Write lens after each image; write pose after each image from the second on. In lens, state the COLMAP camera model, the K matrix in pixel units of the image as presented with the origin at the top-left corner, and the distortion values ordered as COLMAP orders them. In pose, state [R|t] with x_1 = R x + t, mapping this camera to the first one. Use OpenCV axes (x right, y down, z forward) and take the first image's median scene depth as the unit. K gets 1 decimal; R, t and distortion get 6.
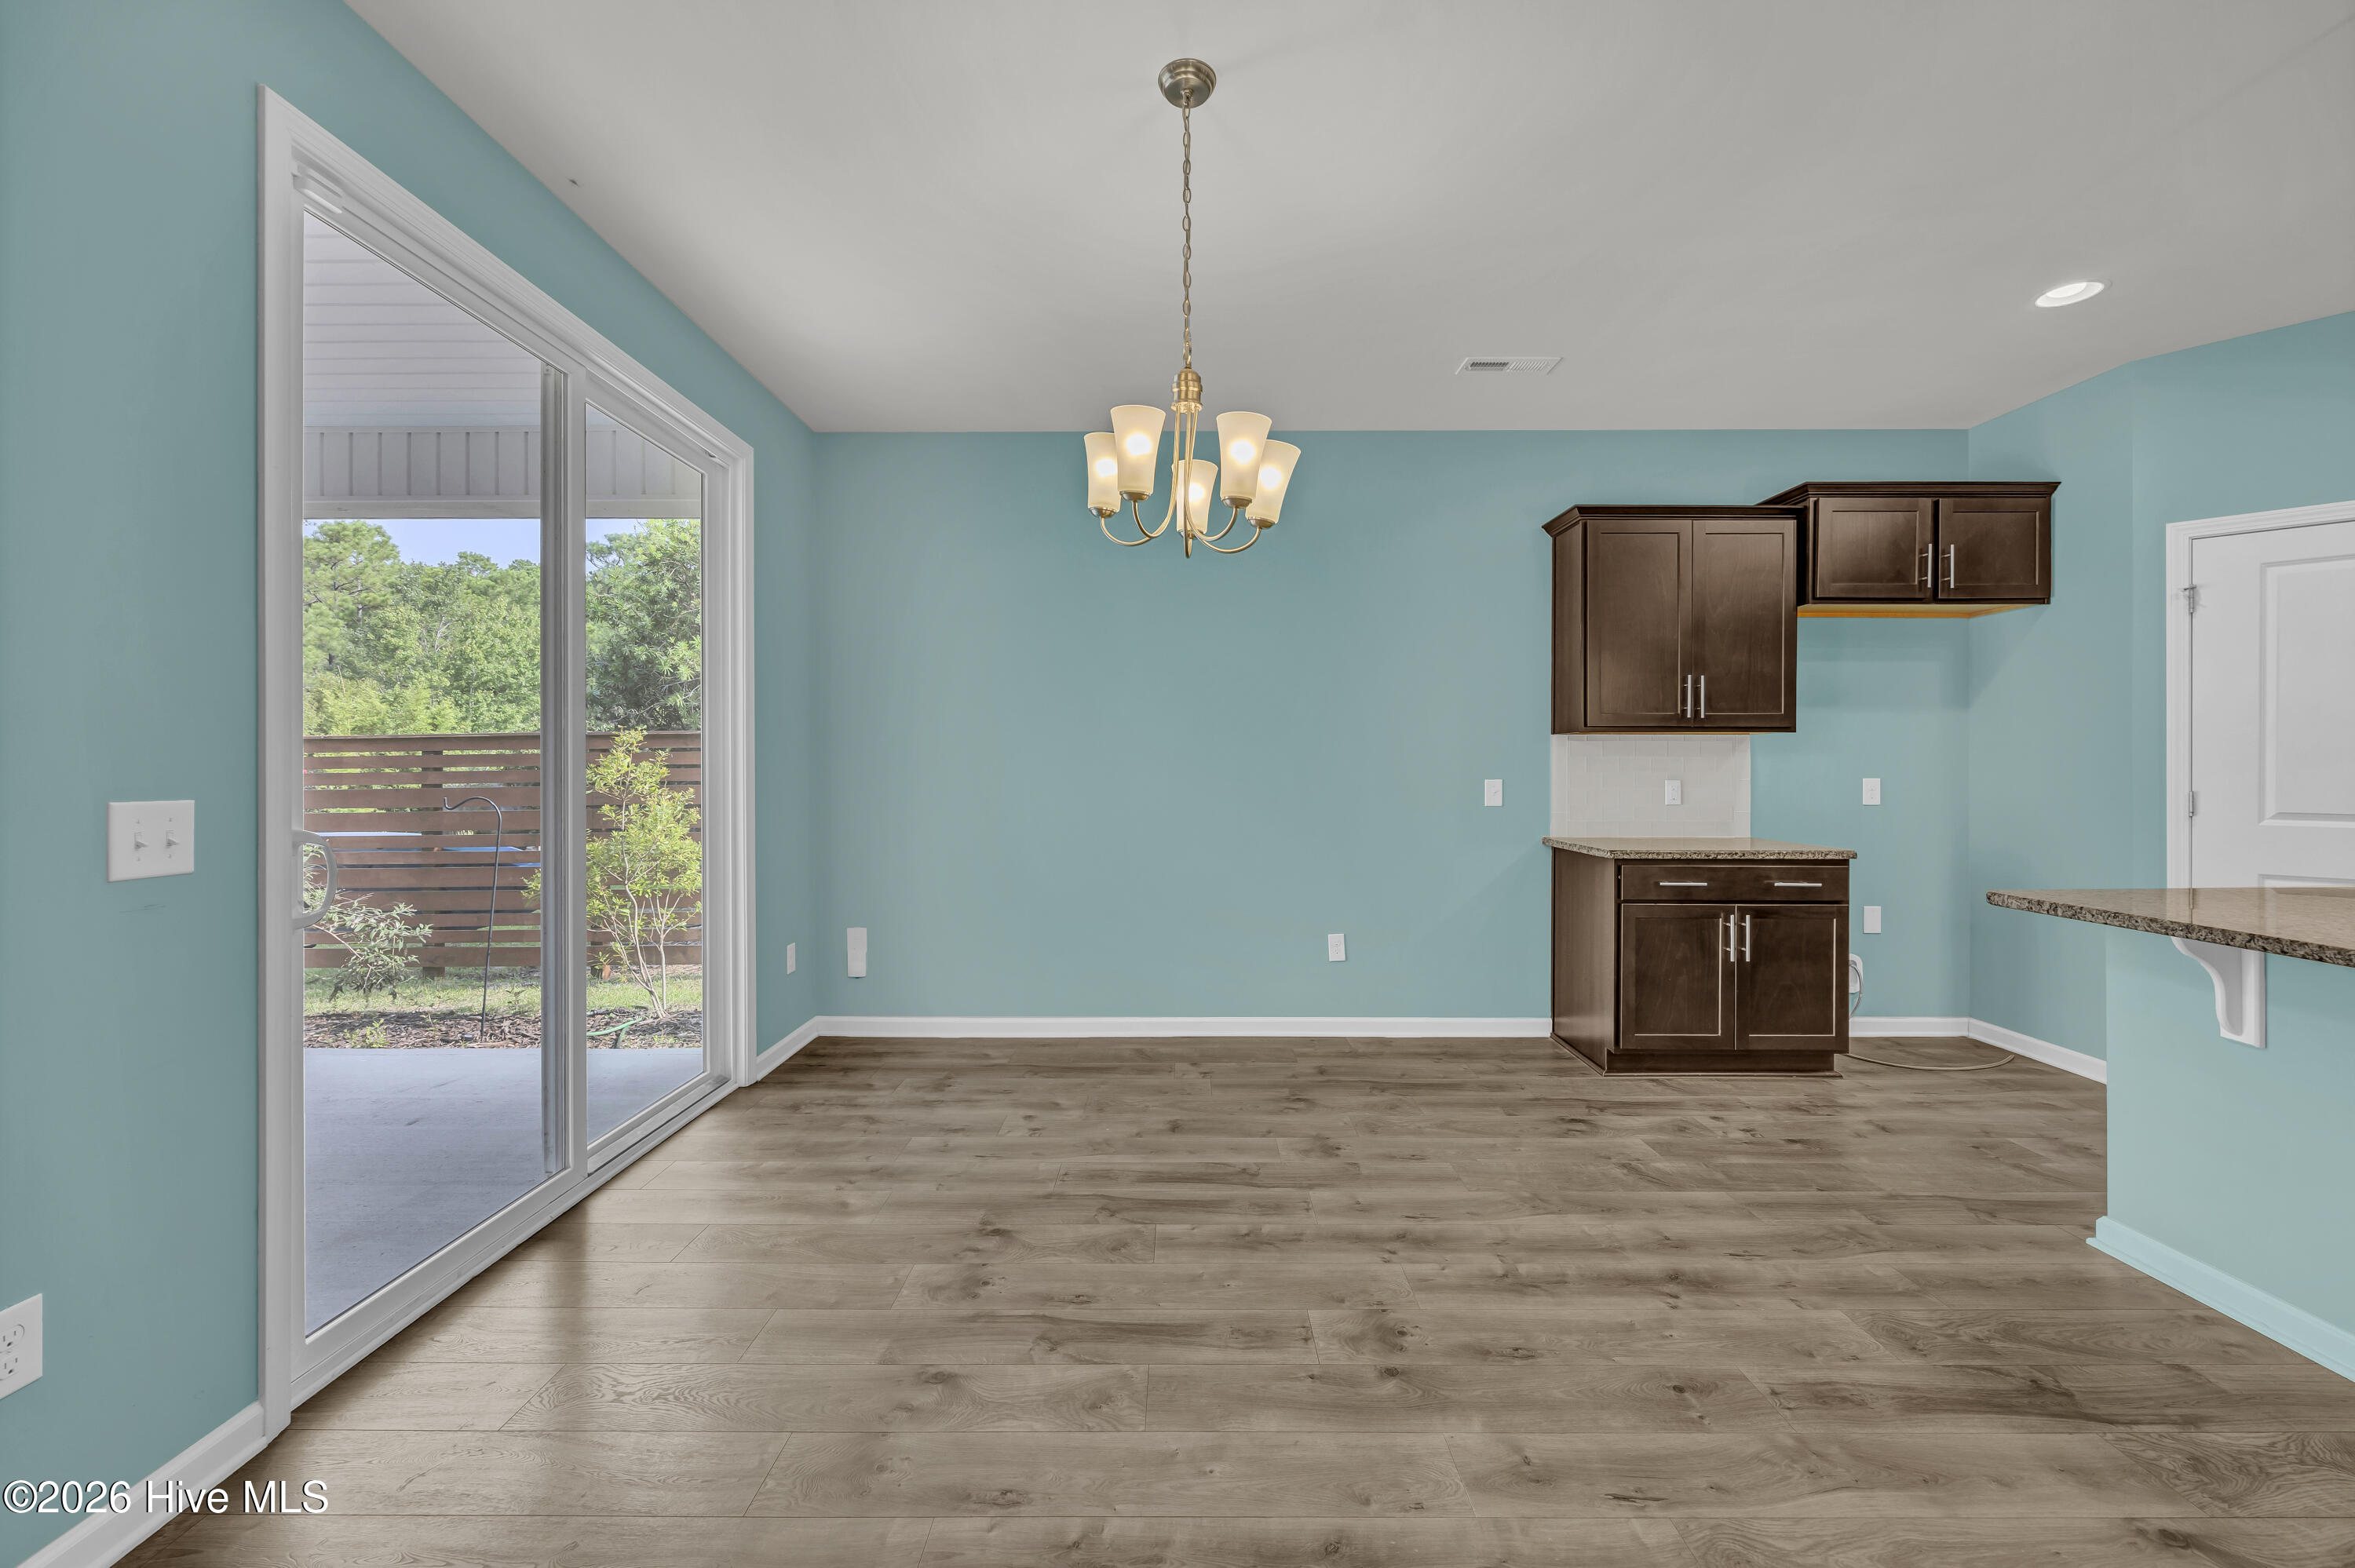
lens RADIAL K [[908.5, 0, 1175.1], [0, 908.5, 770.8], [0, 0, 1]] dist [-0.005049, 0.000029]
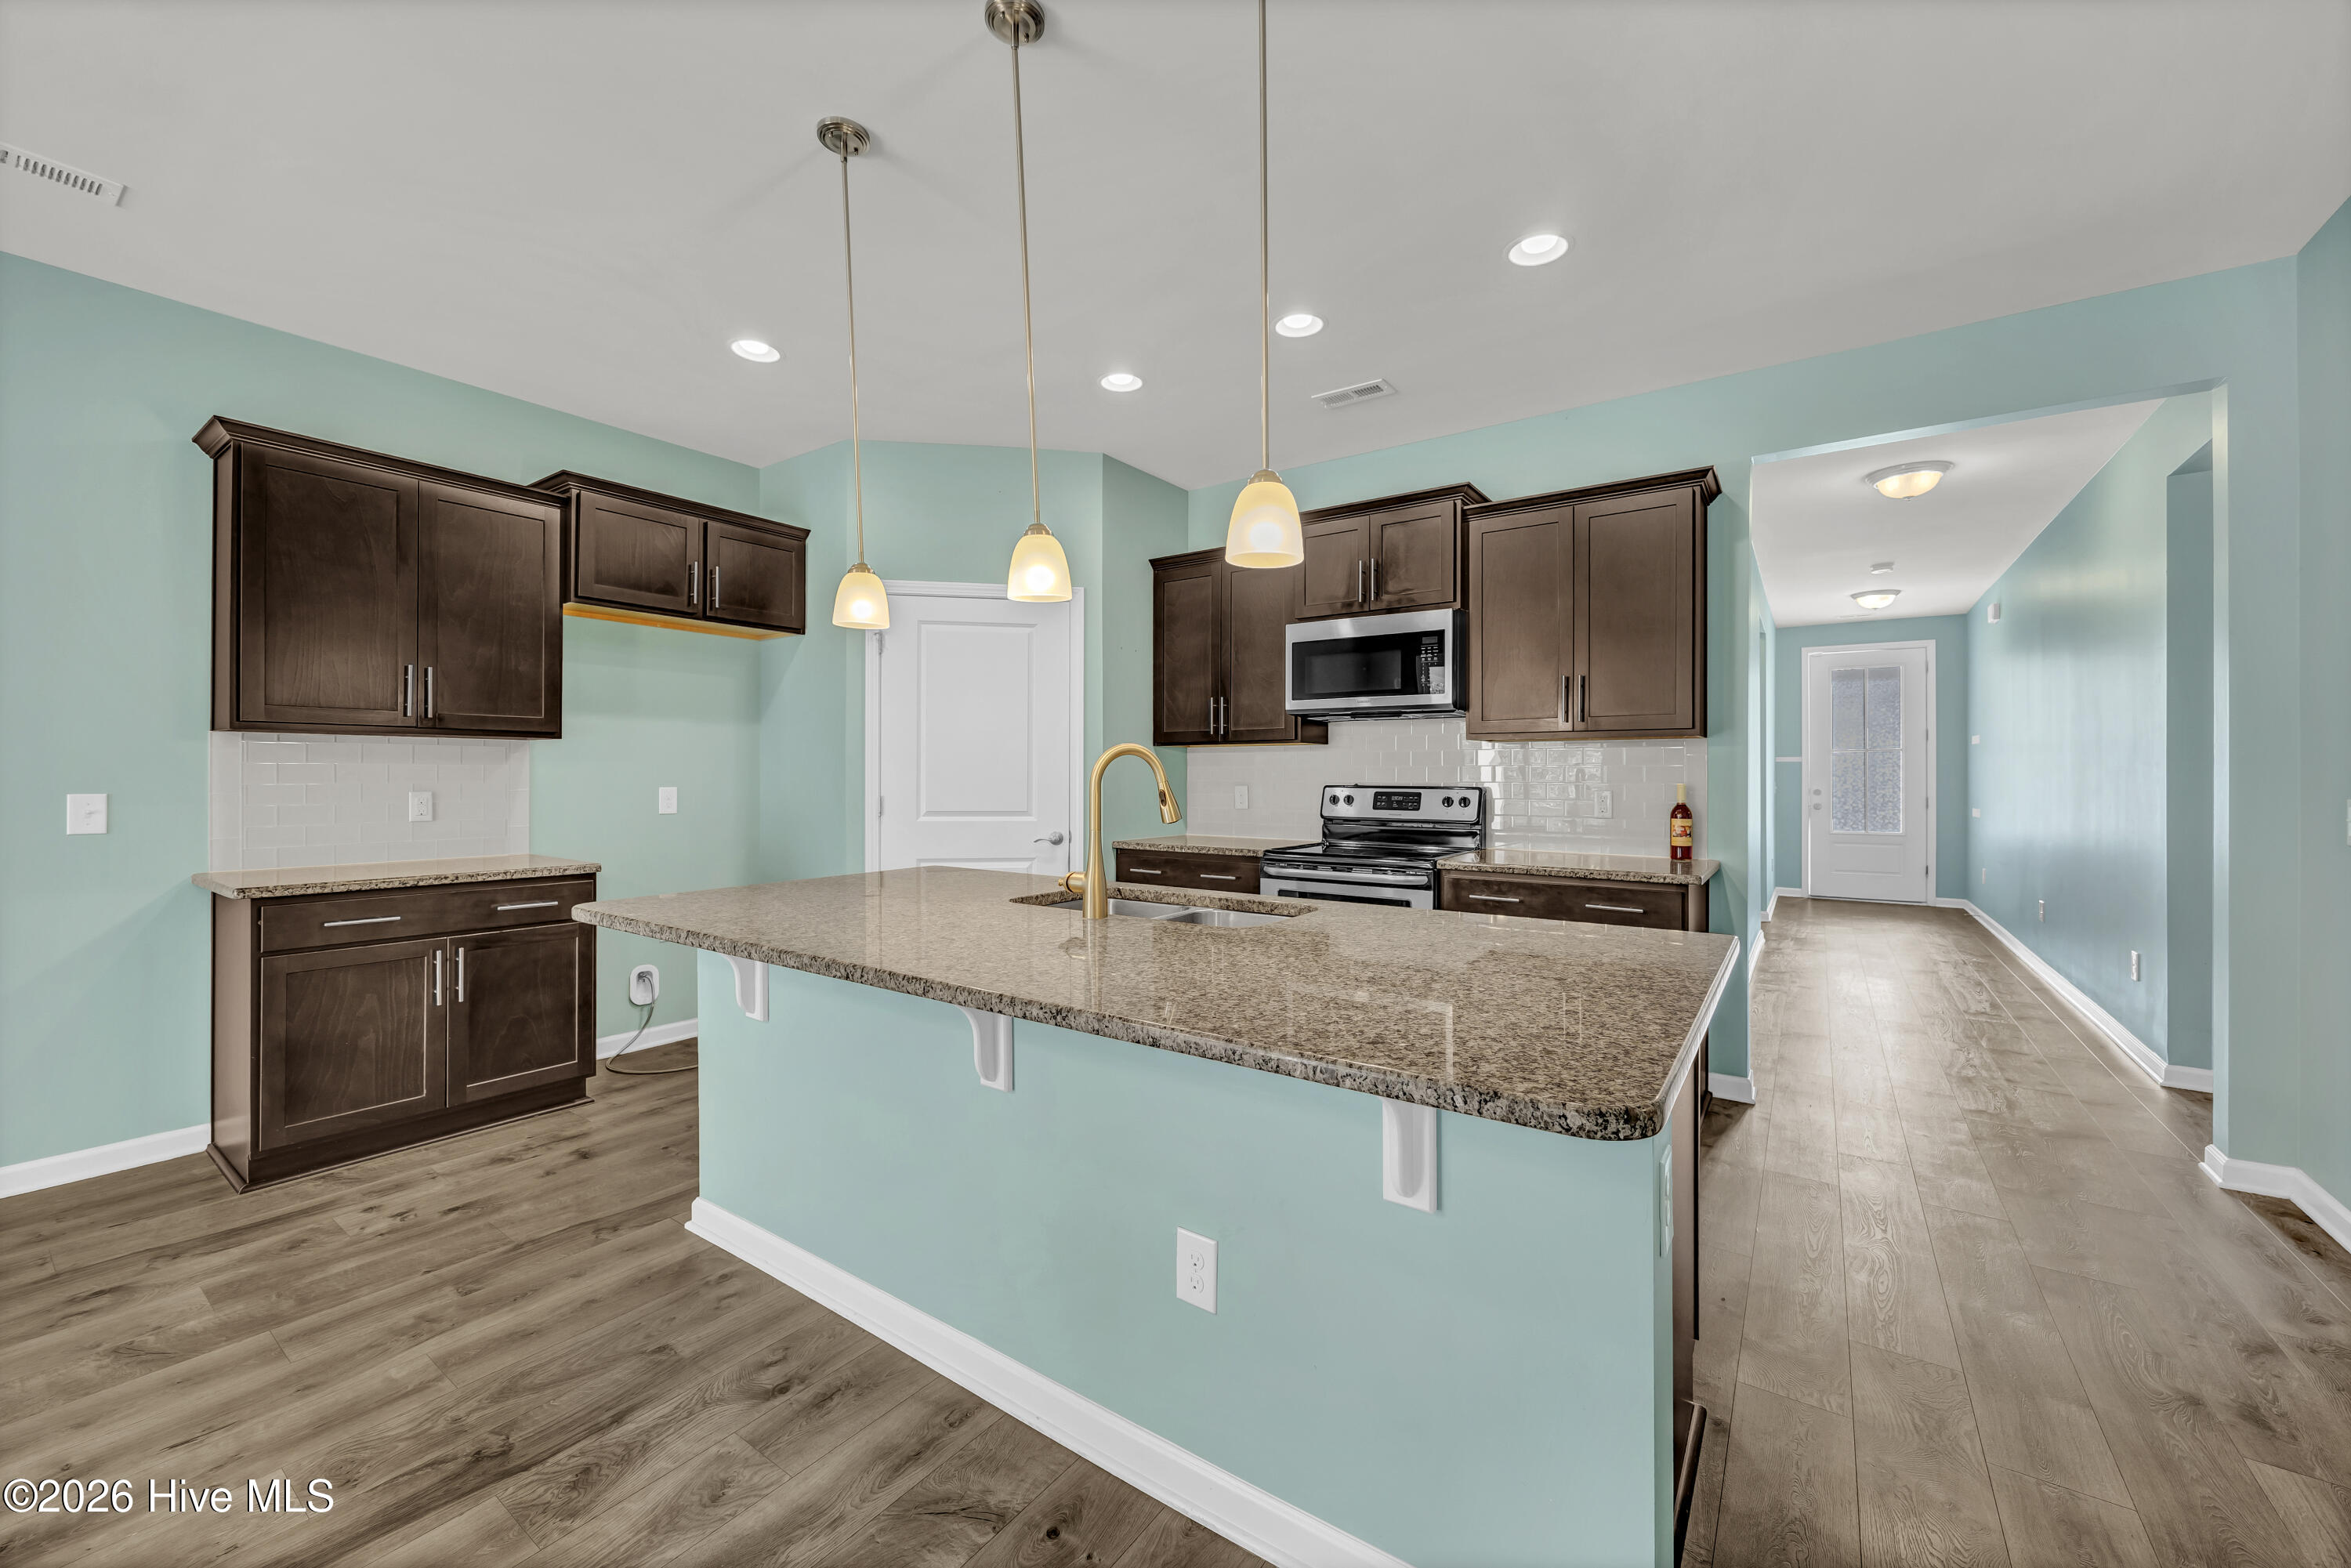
lens RADIAL K [[907.0, 0, 1185.5], [0, 907.0, 771.2], [0, 0, 1]] dist [-0.005049, 0.000029]
pose [[0.565858, 0.004110, 0.824493, 0.323183], [0.001797, 0.999979, -0.006218, -0.002527], [-0.824501, 0.005000, 0.565838, -0.057773]]
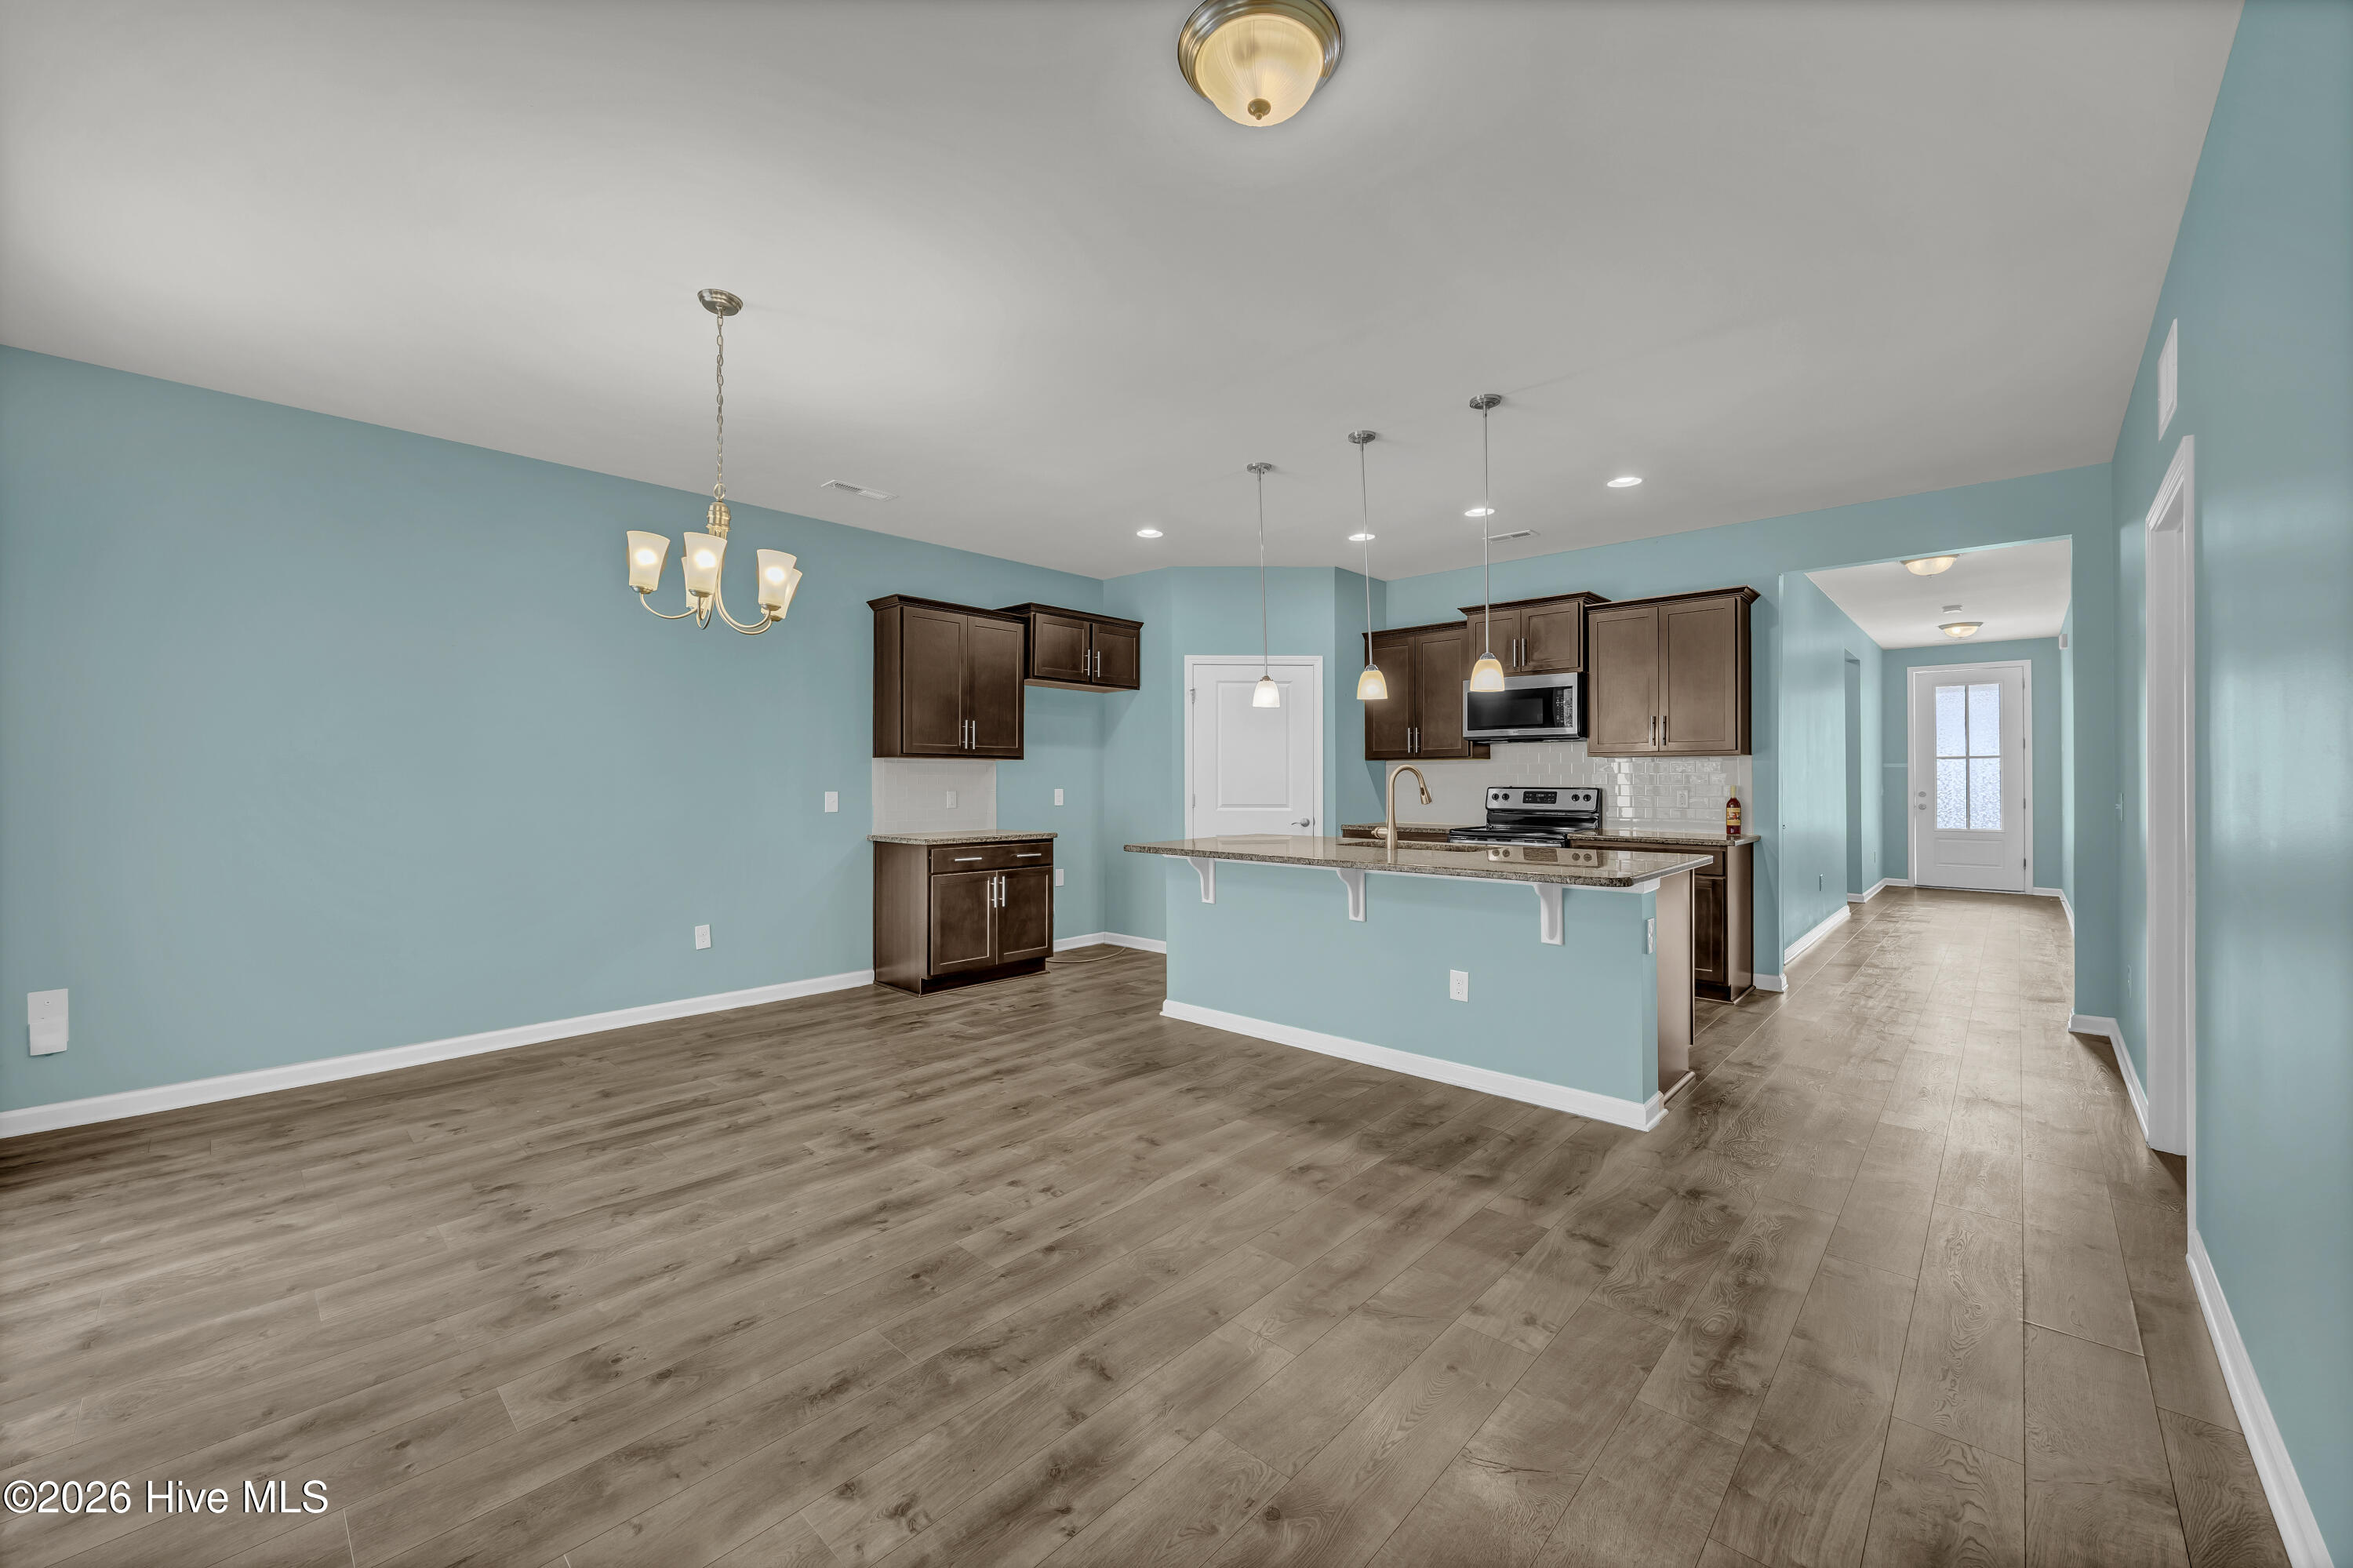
lens RADIAL K [[907.8, 0, 1182.8], [0, 907.8, 780.1], [0, 0, 1]] dist [-0.005049, 0.000029]
pose [[0.673162, 0.000521, 0.739495, -0.329189], [0.004402, 0.999979, -0.004712, 0.001489], [-0.739482, 0.006427, 0.673146, -0.294220]]
